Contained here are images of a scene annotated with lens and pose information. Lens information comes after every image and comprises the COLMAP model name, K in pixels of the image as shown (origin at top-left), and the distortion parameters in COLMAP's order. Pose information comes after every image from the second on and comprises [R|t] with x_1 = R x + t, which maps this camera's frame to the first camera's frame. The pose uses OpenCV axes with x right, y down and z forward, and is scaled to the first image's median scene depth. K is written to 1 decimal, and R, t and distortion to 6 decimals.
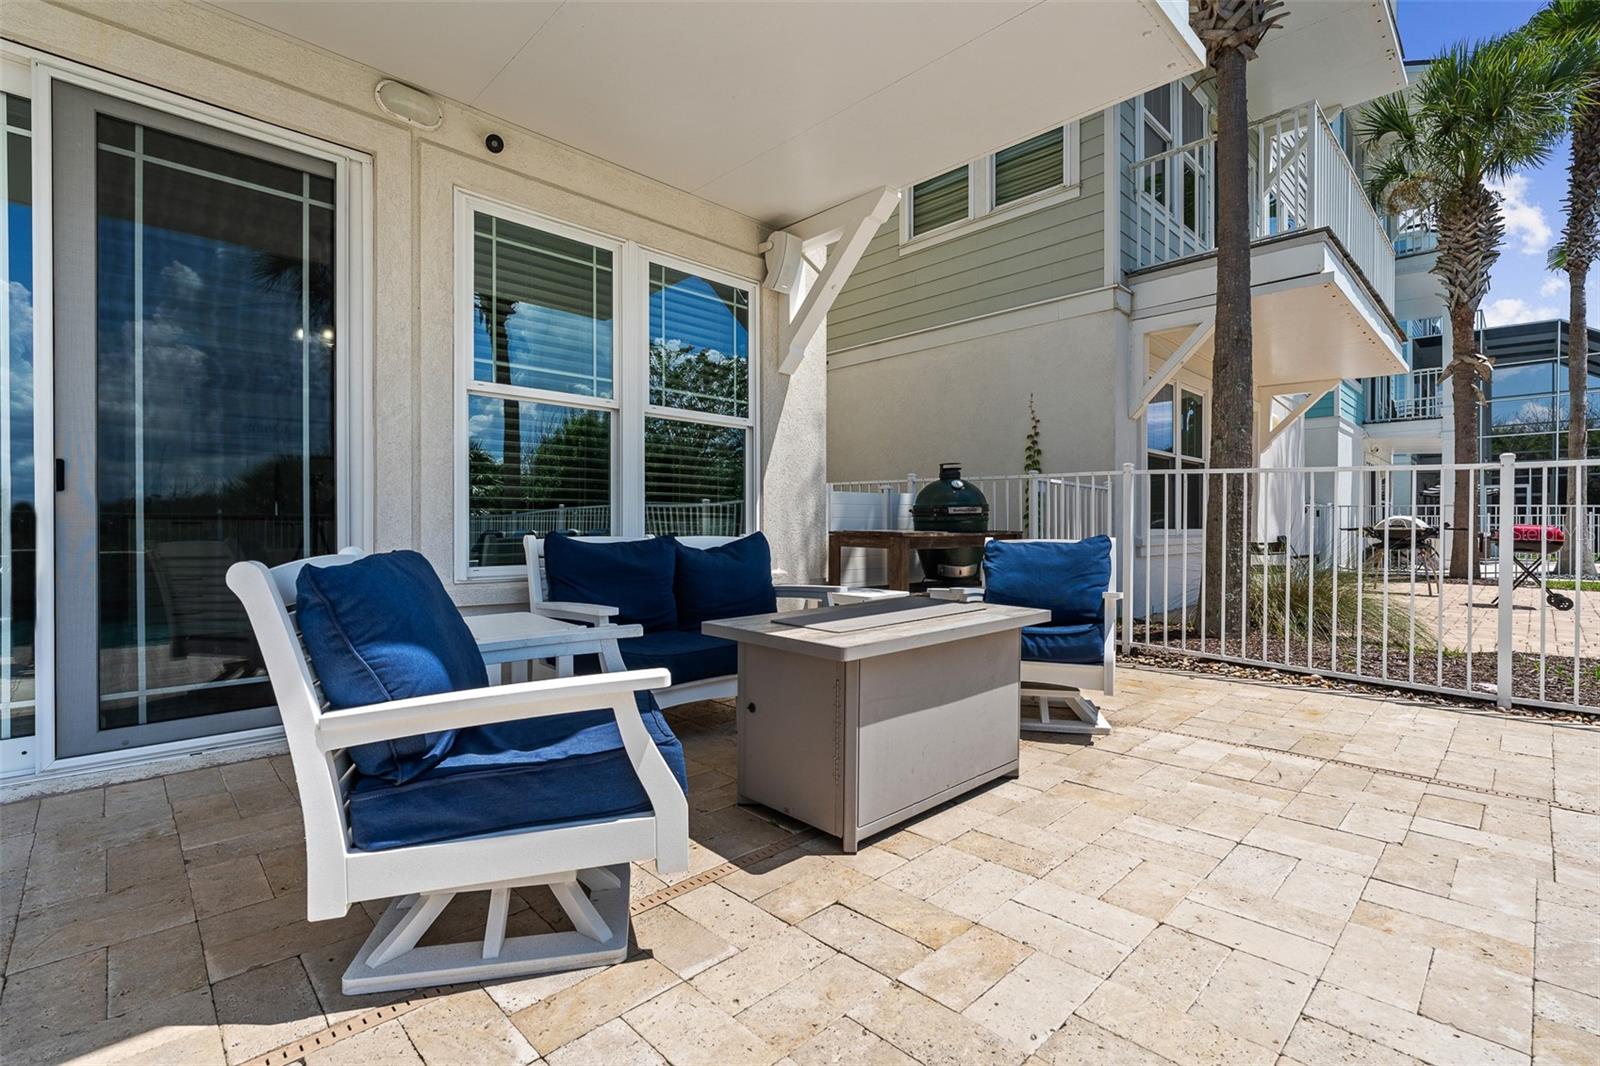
lens RADIAL K [[722.7, 0, 803.5], [0, 722.7, 537.3], [0, 0, 1]] dist [-0.008116, 0.001208]
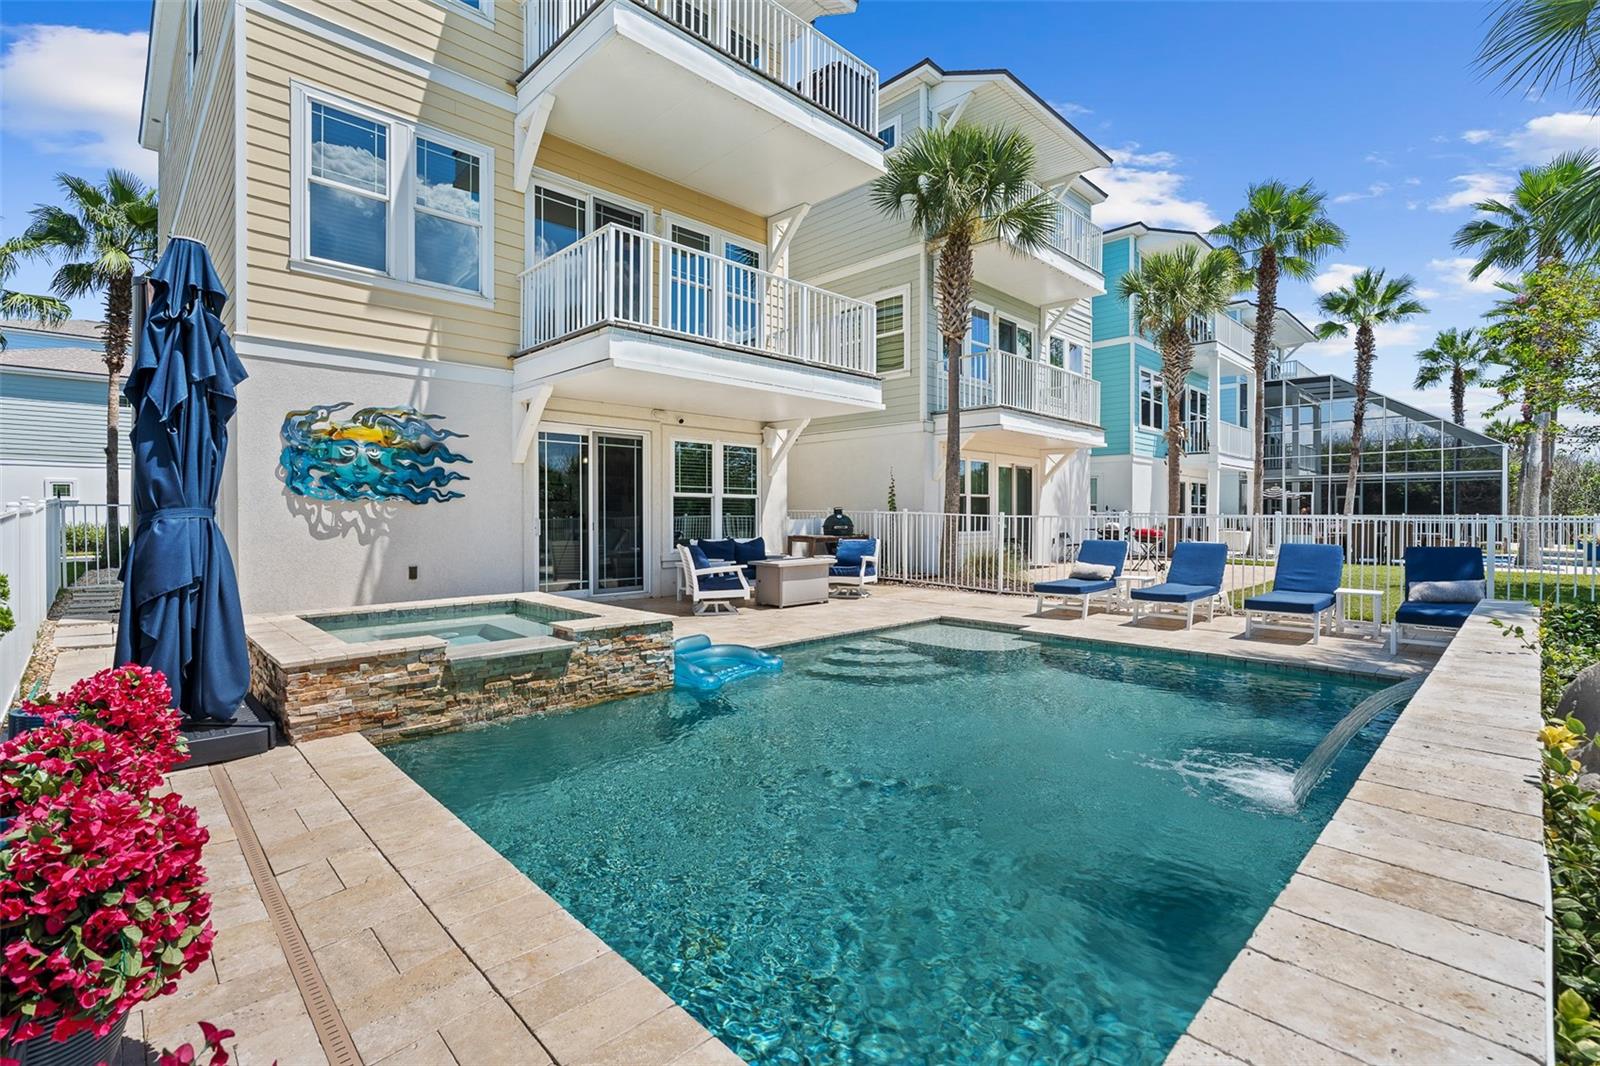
lens RADIAL K [[722.7, 0, 797.4], [0, 722.7, 522.1], [0, 0, 1]] dist [-0.008116, 0.001208]
pose [[0.999972, -0.000708, -0.007456, 0.108012], [0.000689, 0.999996, -0.002613, -0.060514], [0.007458, 0.002607, 0.999969, -1.928697]]
